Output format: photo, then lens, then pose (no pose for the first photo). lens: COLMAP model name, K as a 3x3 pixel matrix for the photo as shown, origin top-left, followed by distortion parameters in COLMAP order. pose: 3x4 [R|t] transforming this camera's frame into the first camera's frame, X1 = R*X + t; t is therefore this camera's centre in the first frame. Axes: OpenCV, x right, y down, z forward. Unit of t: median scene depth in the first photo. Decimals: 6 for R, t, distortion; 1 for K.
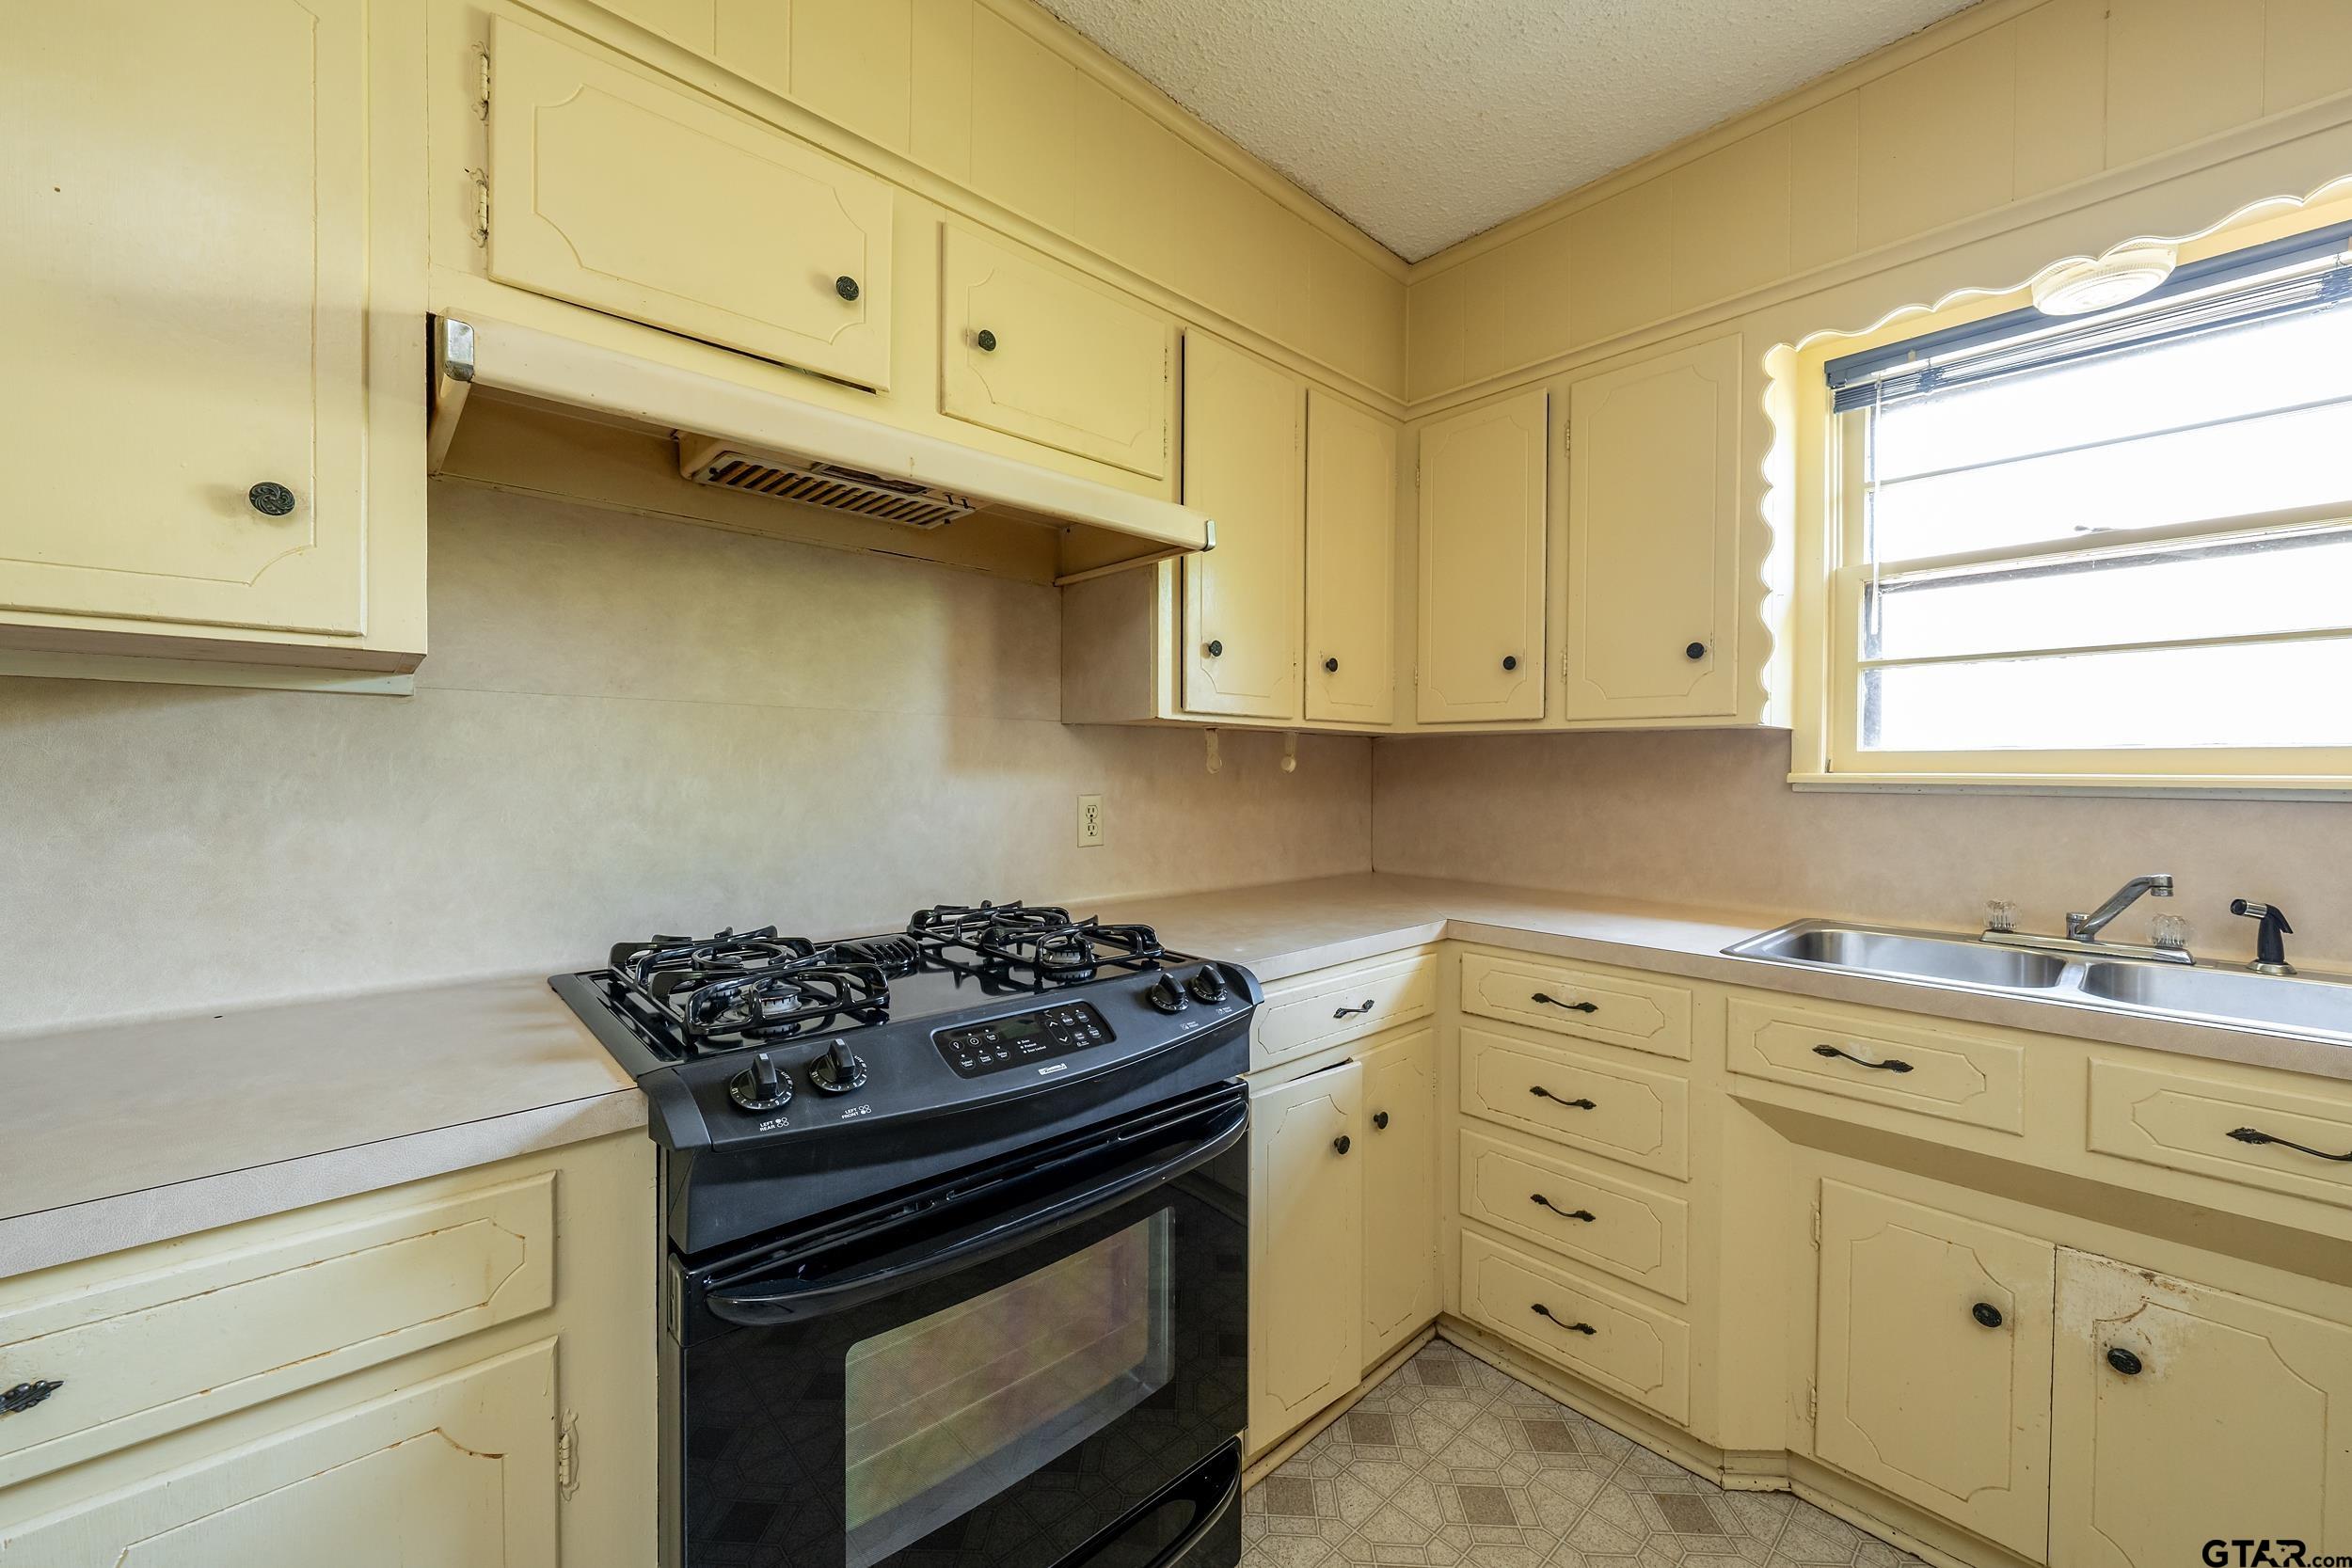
lens RADIAL K [[928.5, 0, 1176.0], [0, 928.5, 784.0], [0, 0, 1]] dist [0.004978, 0.000031]
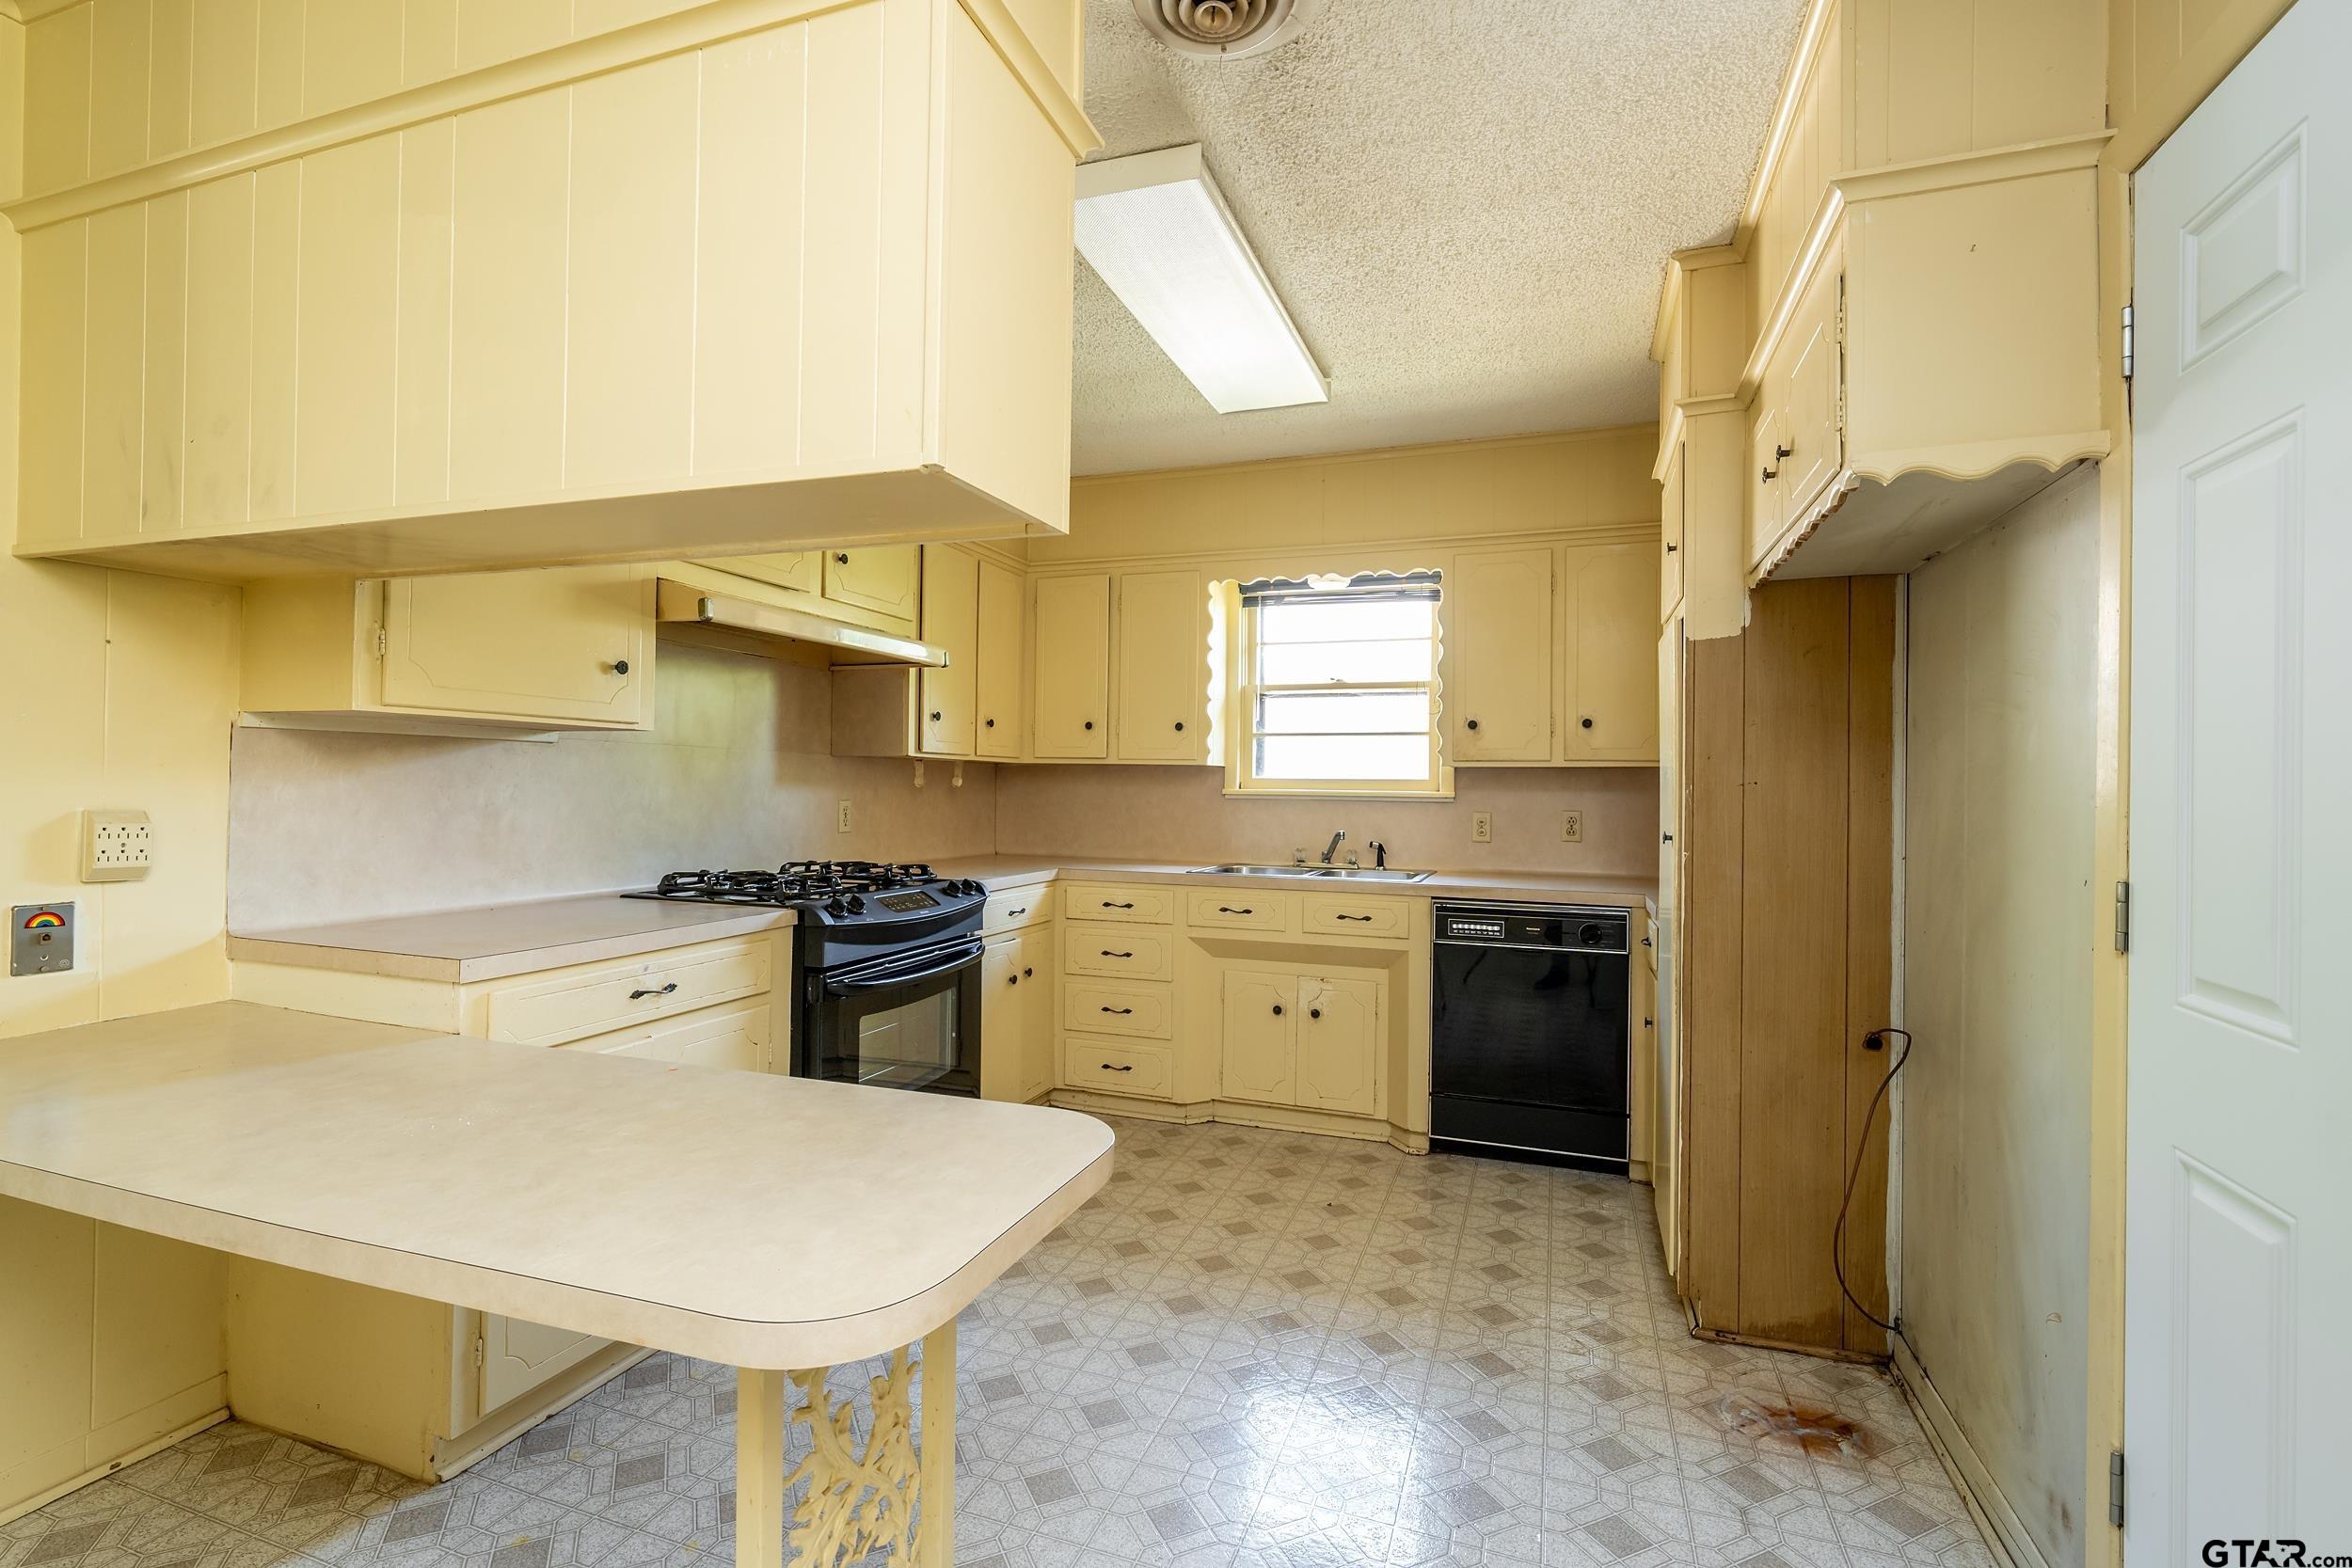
lens RADIAL K [[1088.1, 0, 1176.0], [0, 1088.1, 784.0], [0, 0, 1]] dist [0.000019, 0.000003]
pose [[0.891488, 0.009440, 0.452945, -0.500340], [-0.002937, 0.999882, -0.015058, 0.013145], [-0.453034, 0.012094, 0.891411, -1.071499]]
